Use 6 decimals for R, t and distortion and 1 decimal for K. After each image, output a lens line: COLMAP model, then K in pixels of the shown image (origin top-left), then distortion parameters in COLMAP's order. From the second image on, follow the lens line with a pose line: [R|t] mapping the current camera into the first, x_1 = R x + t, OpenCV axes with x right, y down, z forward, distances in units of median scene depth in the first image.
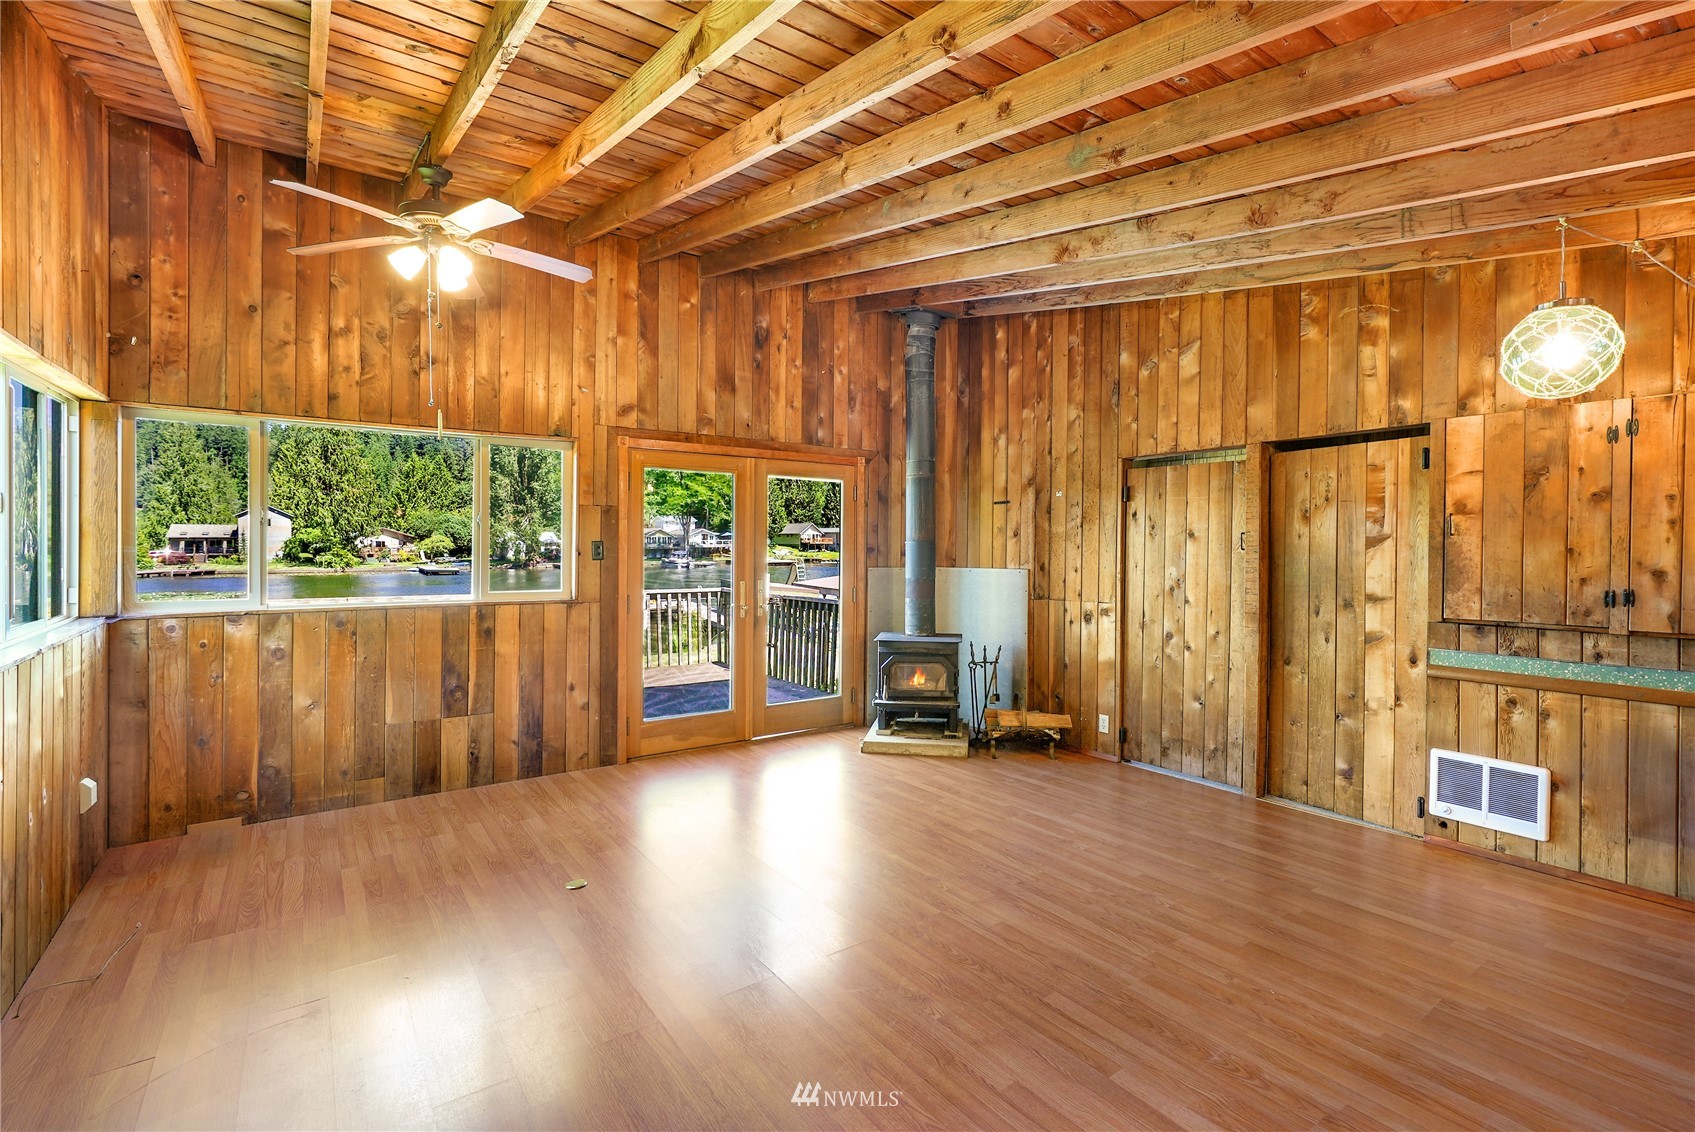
lens RADIAL K [[769.3, 0, 848.9], [0, 769.3, 572.6], [0, 0, 1]] dist [0.000371, 0.000651]
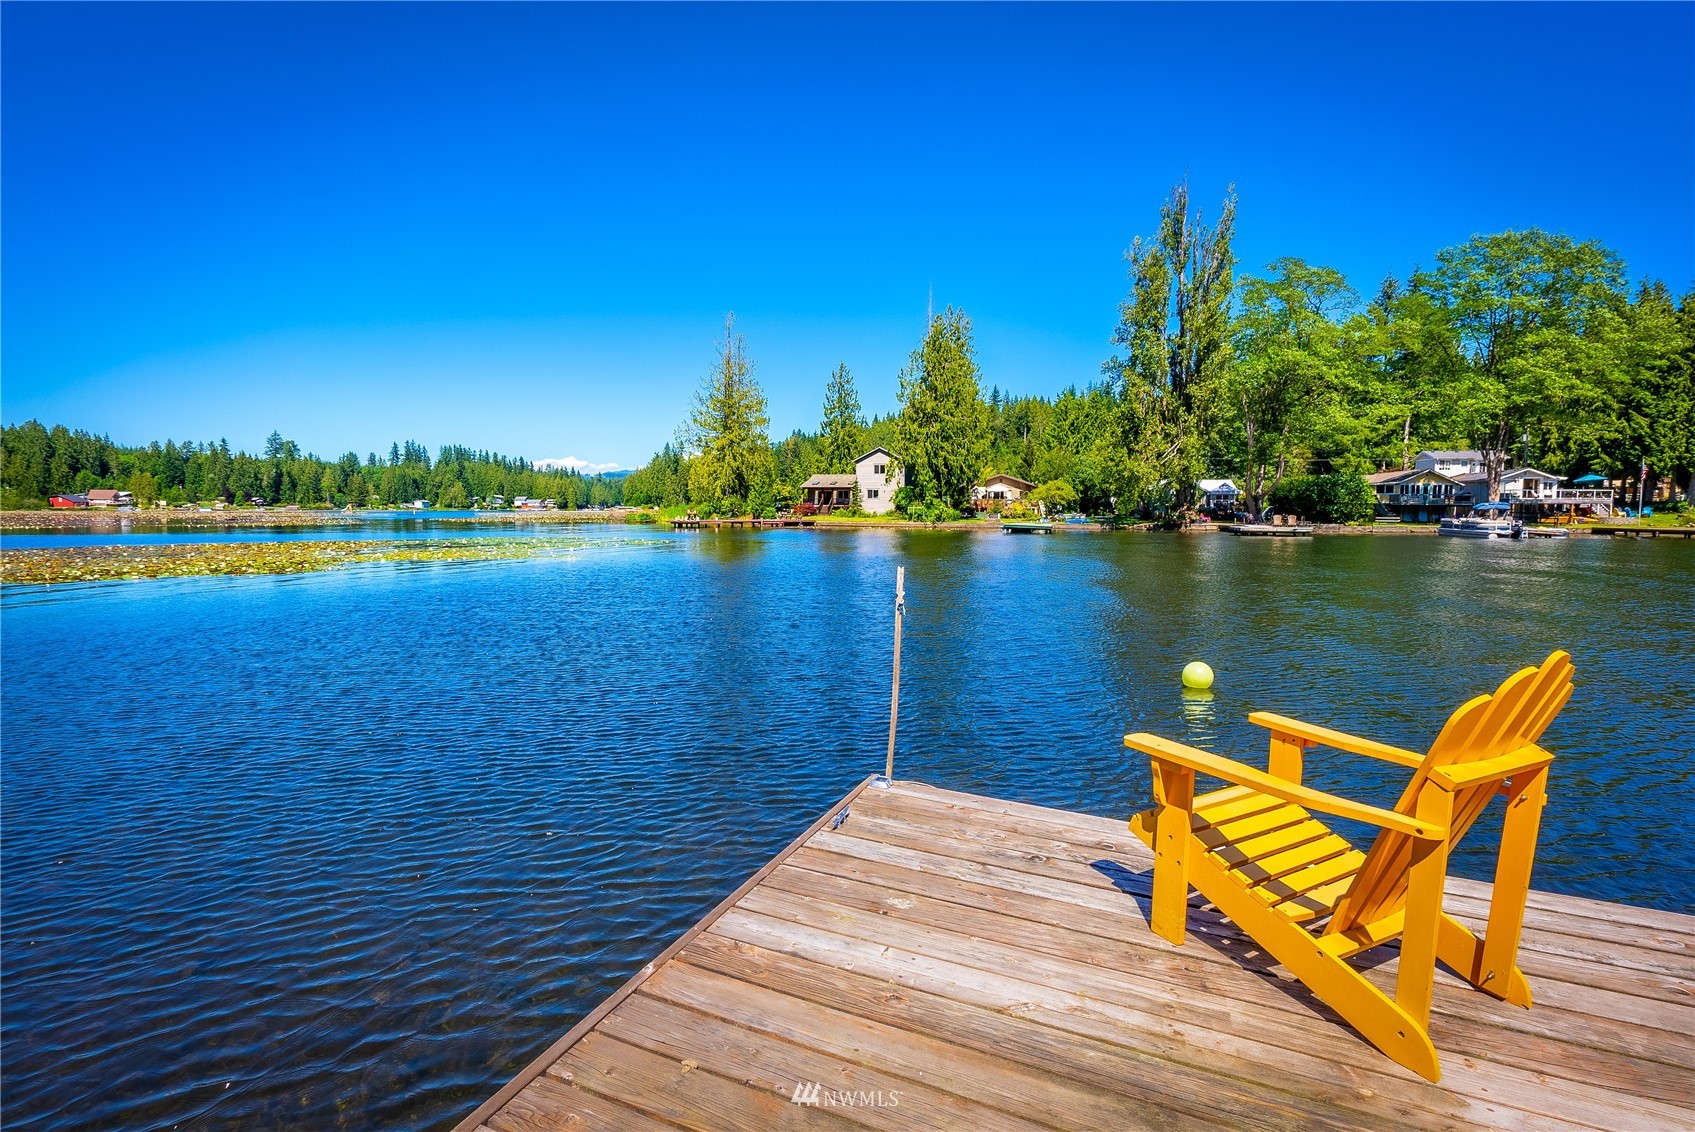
lens RADIAL K [[769.3, 0, 848.8], [0, 769.3, 561.1], [0, 0, 1]] dist [0.000371, 0.000651]
pose [[0.655428, 0.054054, -0.753321, -2.786633], [-0.038783, 0.998528, 0.037906, 0.140004], [0.754261, 0.004372, 0.656560, 8.924444]]
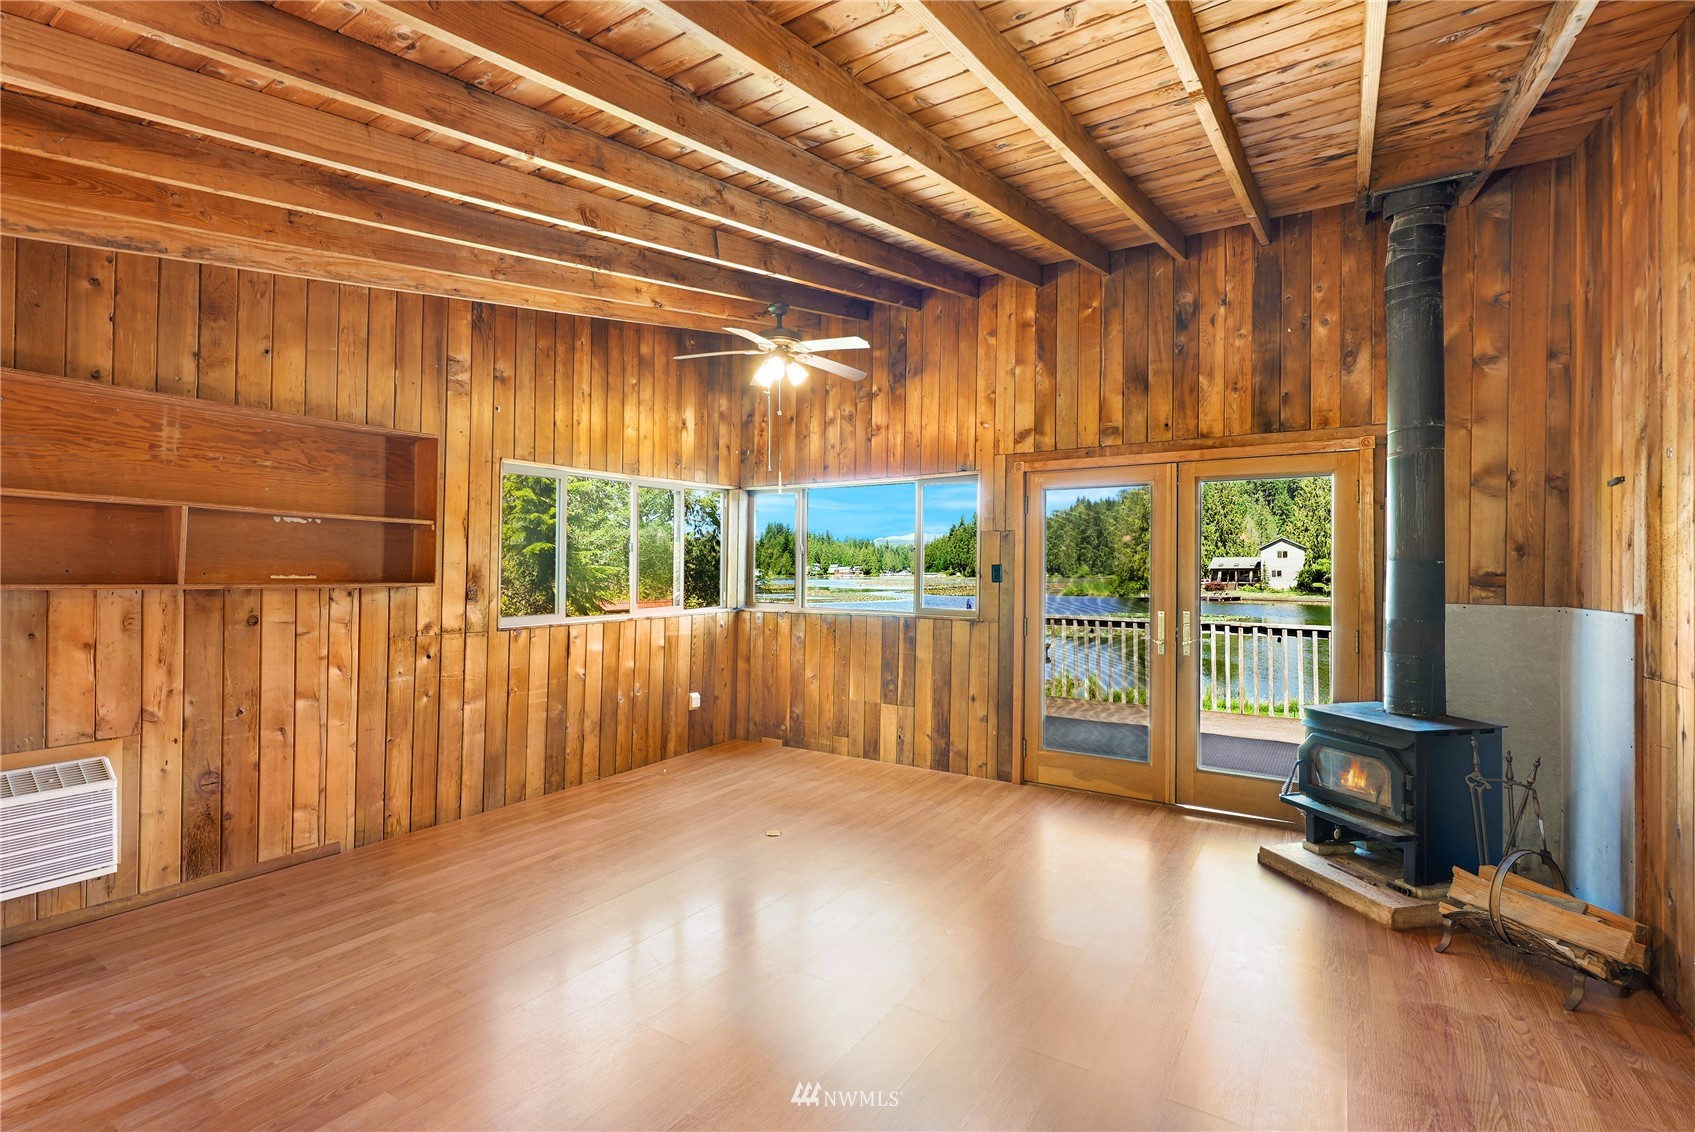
lens RADIAL K [[769.3, 0, 847.3], [0, 769.3, 570.1], [0, 0, 1]] dist [0.000371, 0.000651]
pose [[0.373757, -0.003199, -0.927521, 0.540218], [-0.036554, 0.999166, -0.018176, -0.005800], [0.926806, 0.040698, 0.373329, 0.388630]]
